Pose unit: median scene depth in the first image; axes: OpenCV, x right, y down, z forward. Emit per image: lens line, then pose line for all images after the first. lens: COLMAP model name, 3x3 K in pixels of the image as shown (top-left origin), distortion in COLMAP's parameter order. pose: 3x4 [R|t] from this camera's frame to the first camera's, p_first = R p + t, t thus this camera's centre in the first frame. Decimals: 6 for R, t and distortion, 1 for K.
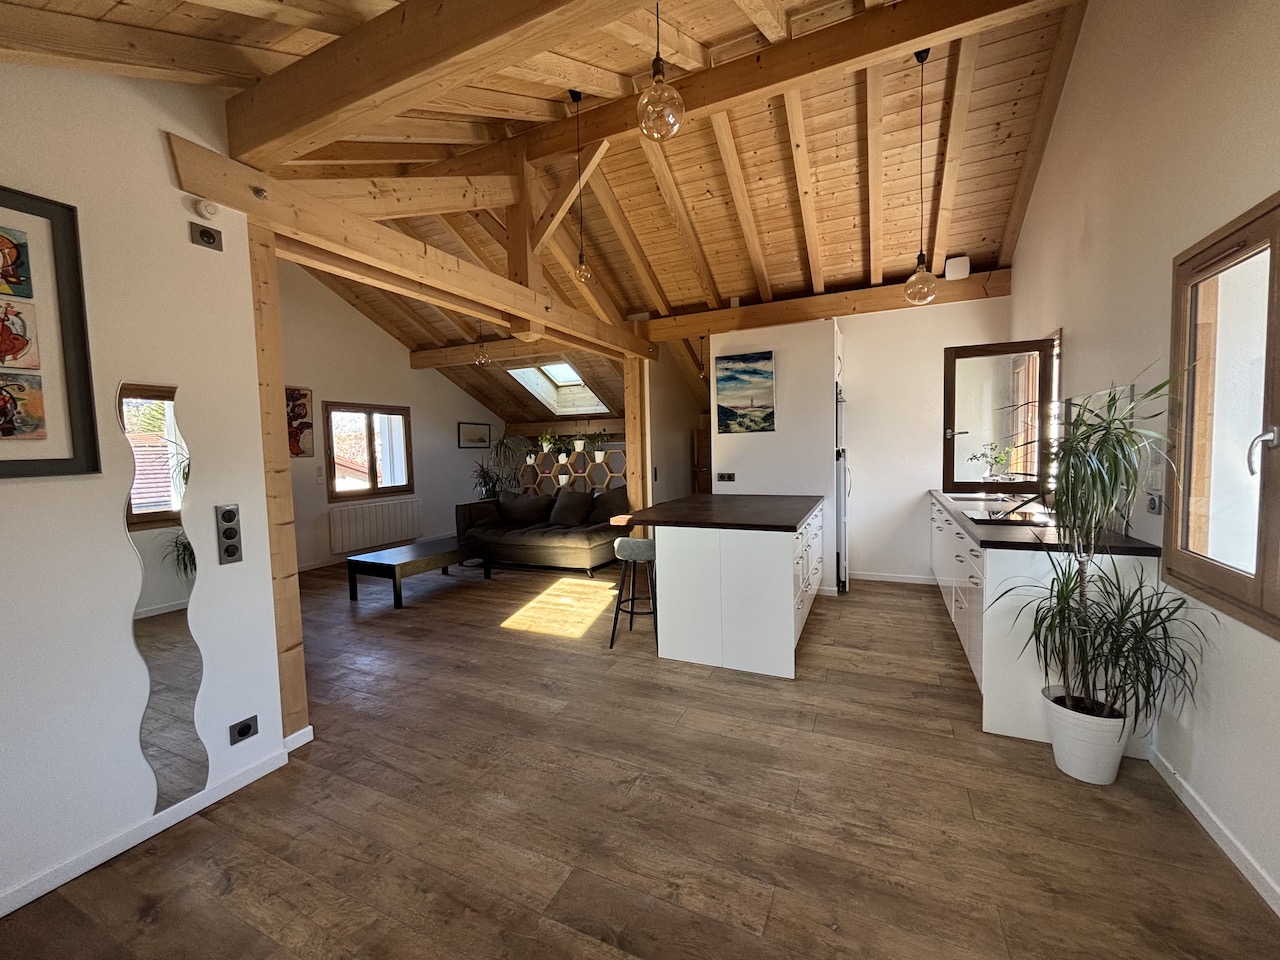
lens RADIAL K [[513.7, 0, 632.9], [0, 513.7, 482.4], [0, 0, 1]] dist [-0.005504, 0.000822]
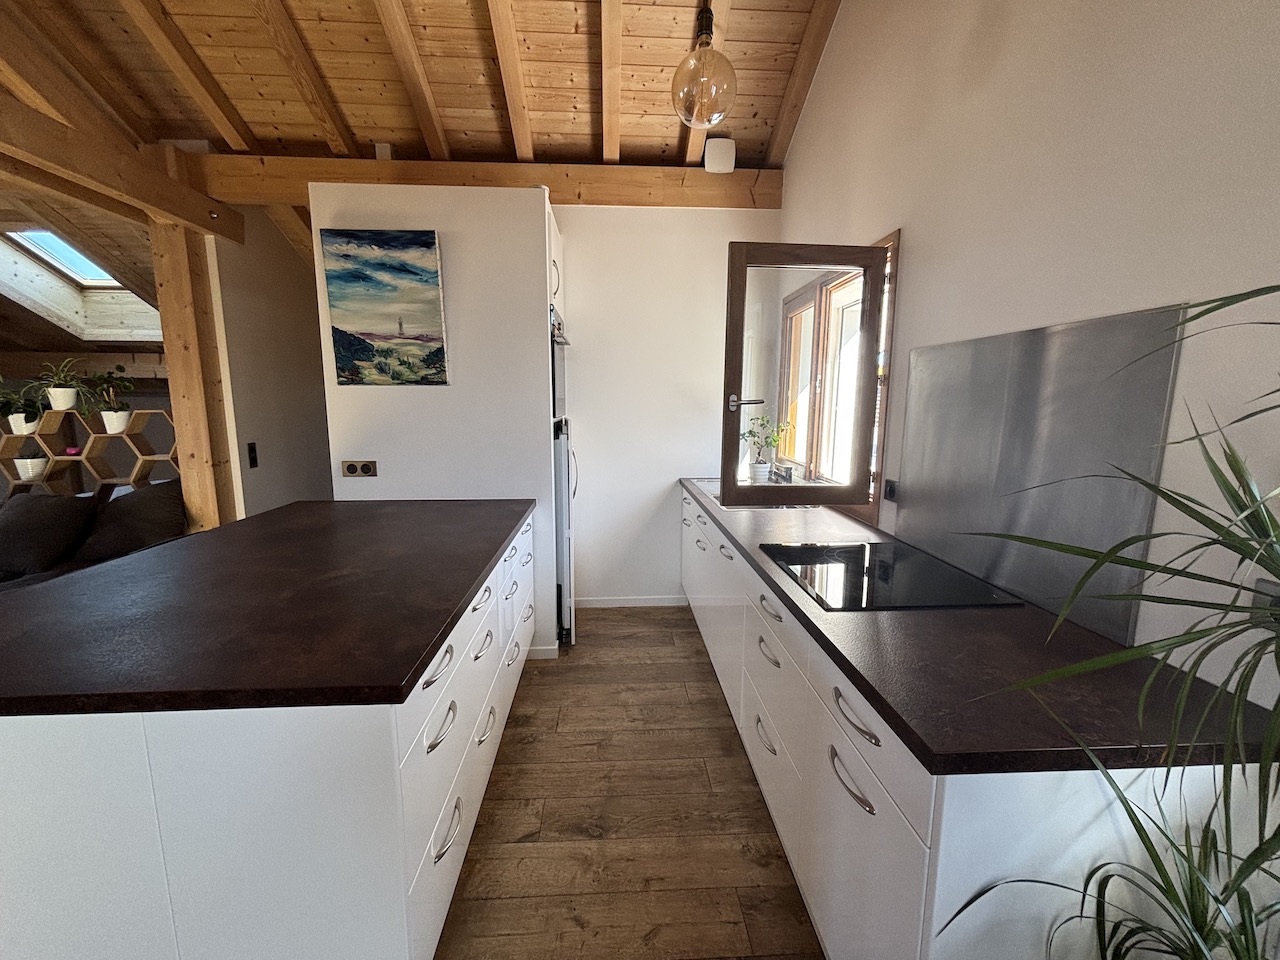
lens RADIAL K [[513.7, 0, 639.2], [0, 513.7, 480.0], [0, 0, 1]] dist [-0.005504, 0.000822]
pose [[0.875701, -0.039593, 0.481227, 0.181231], [0.003168, 0.997082, 0.076270, -0.037926], [-0.482843, -0.065265, 0.873271, 0.396723]]
